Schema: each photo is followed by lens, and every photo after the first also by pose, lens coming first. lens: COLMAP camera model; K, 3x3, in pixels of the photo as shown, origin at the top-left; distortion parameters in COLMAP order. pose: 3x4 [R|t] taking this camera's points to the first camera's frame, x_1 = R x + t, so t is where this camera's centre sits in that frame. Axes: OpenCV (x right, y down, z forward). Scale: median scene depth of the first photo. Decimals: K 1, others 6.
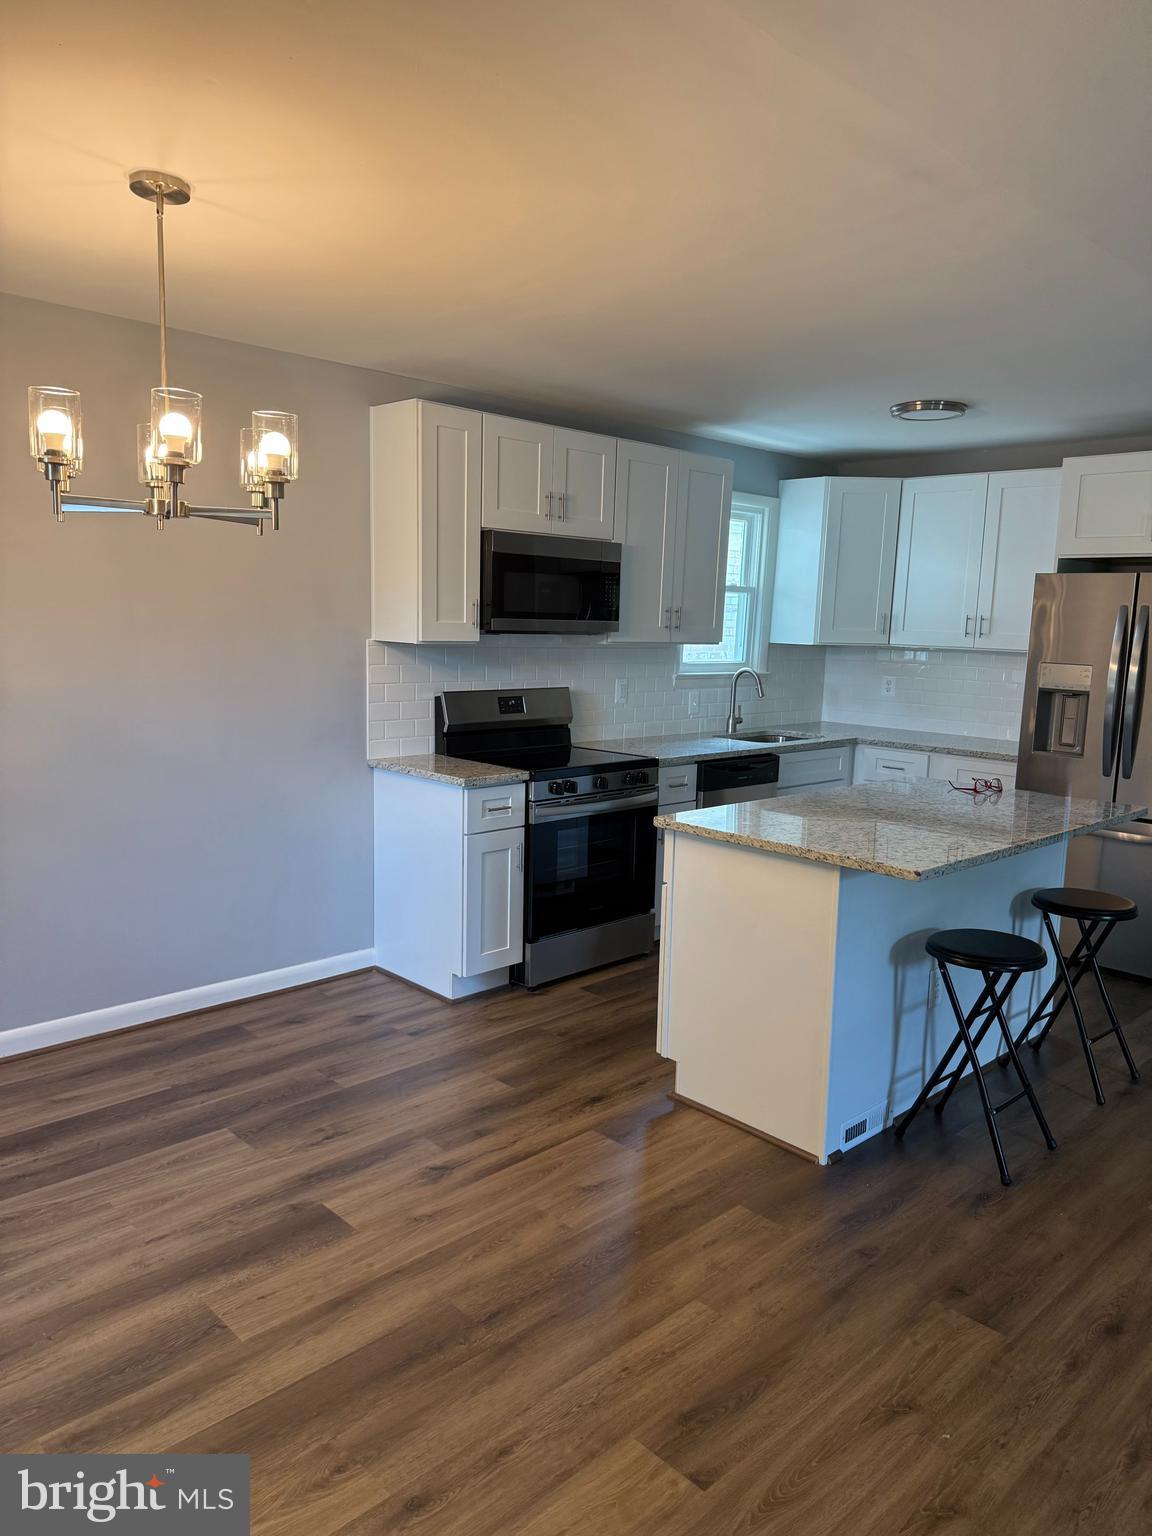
lens RADIAL K [[1086.9, 0, 589.8], [0, 1086.9, 774.5], [0, 0, 1]] dist [0.030463, -0.036529]
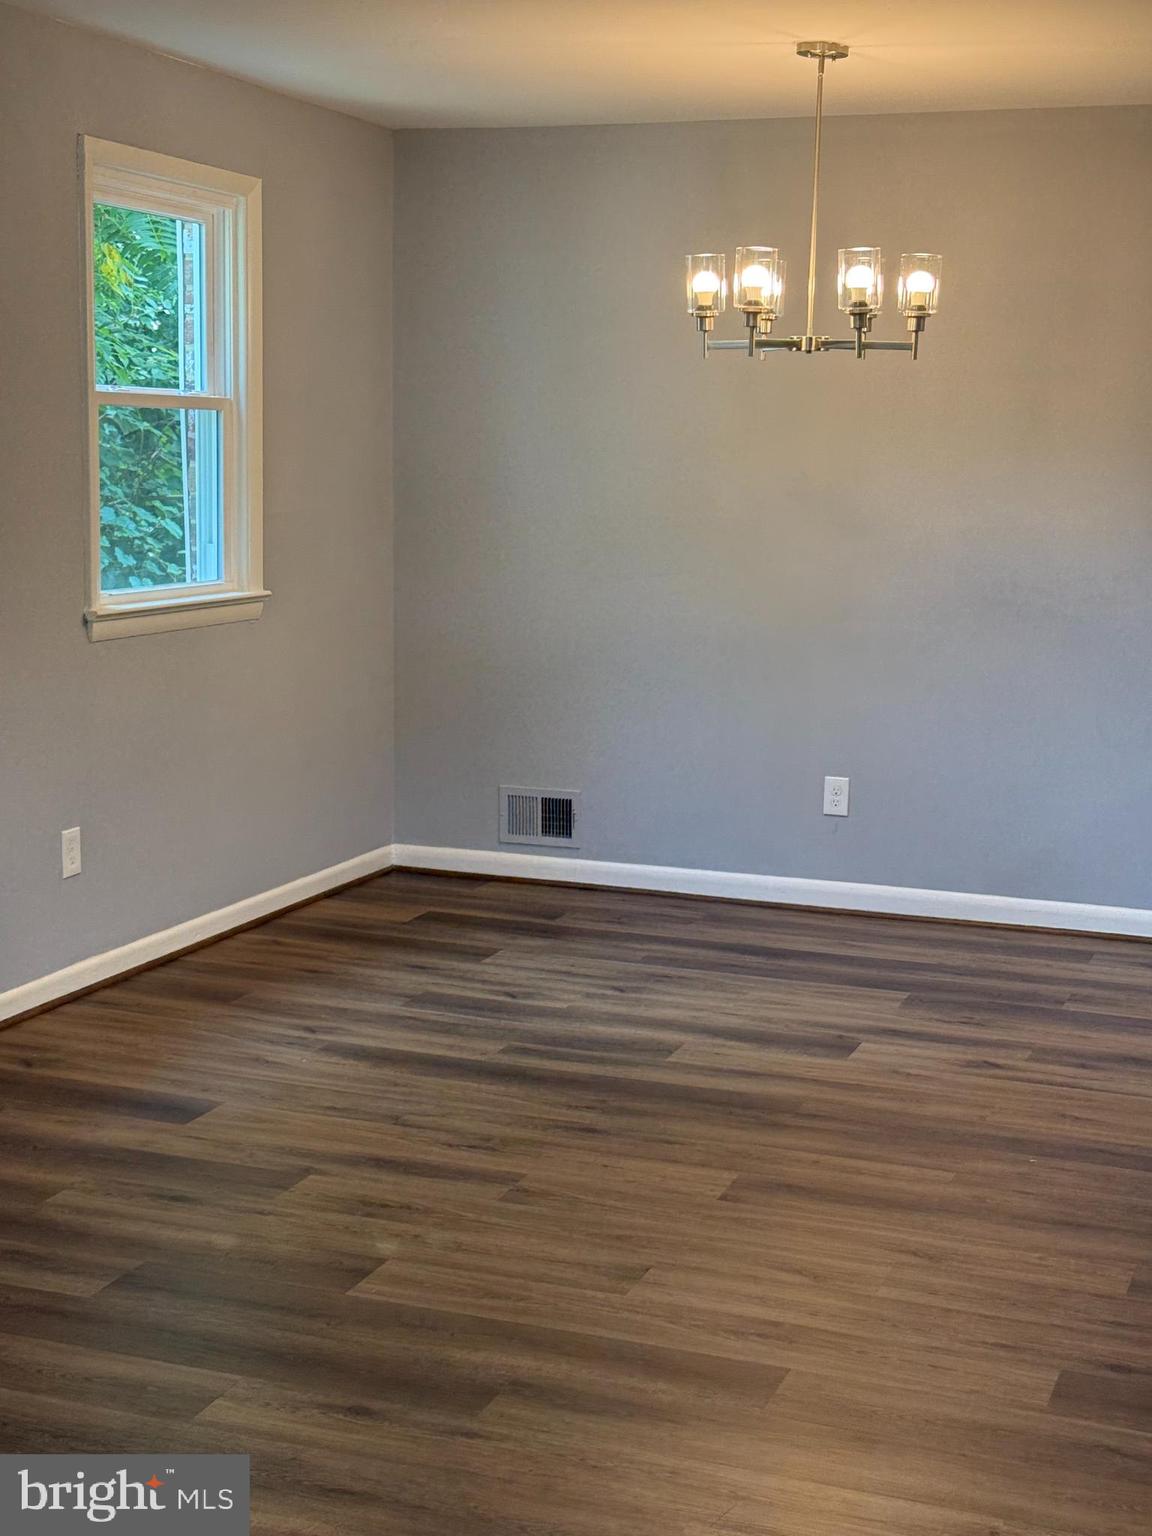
lens RADIAL K [[2221.4, 0, 575.2], [0, 2221.4, 768.7], [0, 0, 1]] dist [0.146616, 0.000000]
pose [[0.430047, 0.117164, -0.895172, 1.428242], [-0.128049, 0.989435, 0.067986, 0.042276], [0.893679, 0.085389, 0.440506, -0.147087]]
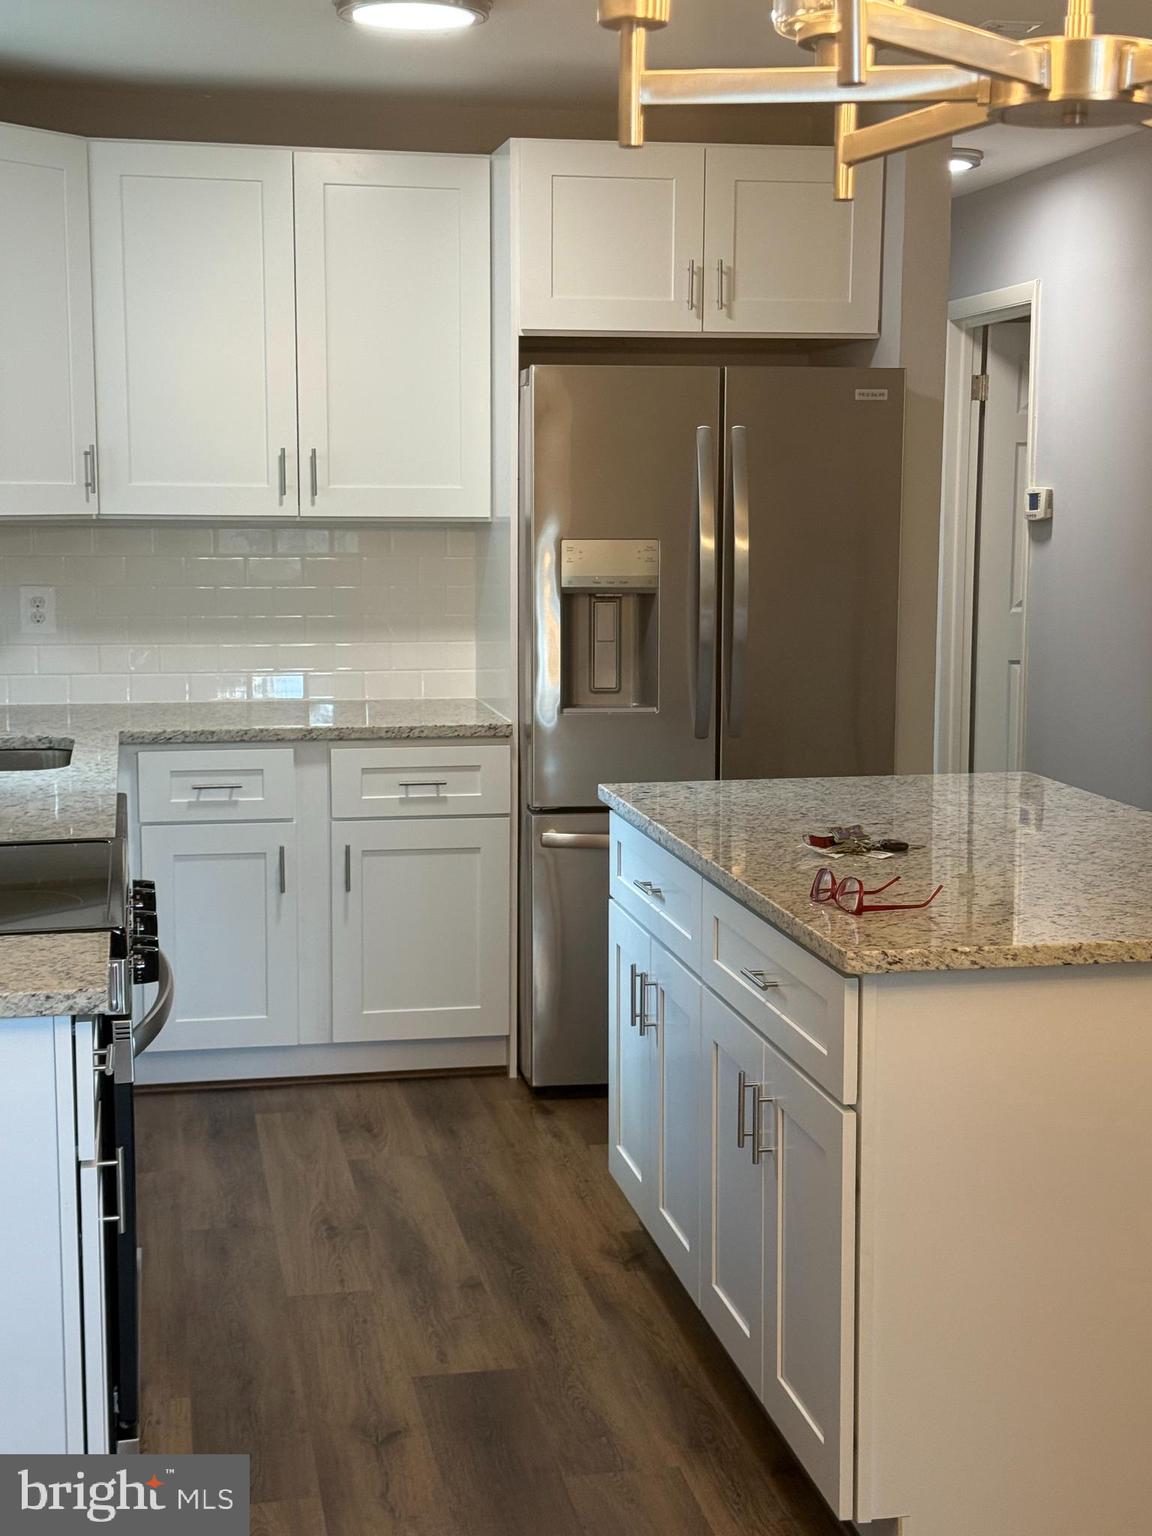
lens RADIAL K [[2221.4, 0, 577.9], [0, 2221.4, 764.2], [0, 0, 1]] dist [0.146616, 0.000000]
pose [[0.546439, -0.131654, 0.827086, -0.835478], [0.129385, 0.988981, 0.071943, -0.130054], [-0.827445, 0.067700, 0.557452, 0.738283]]
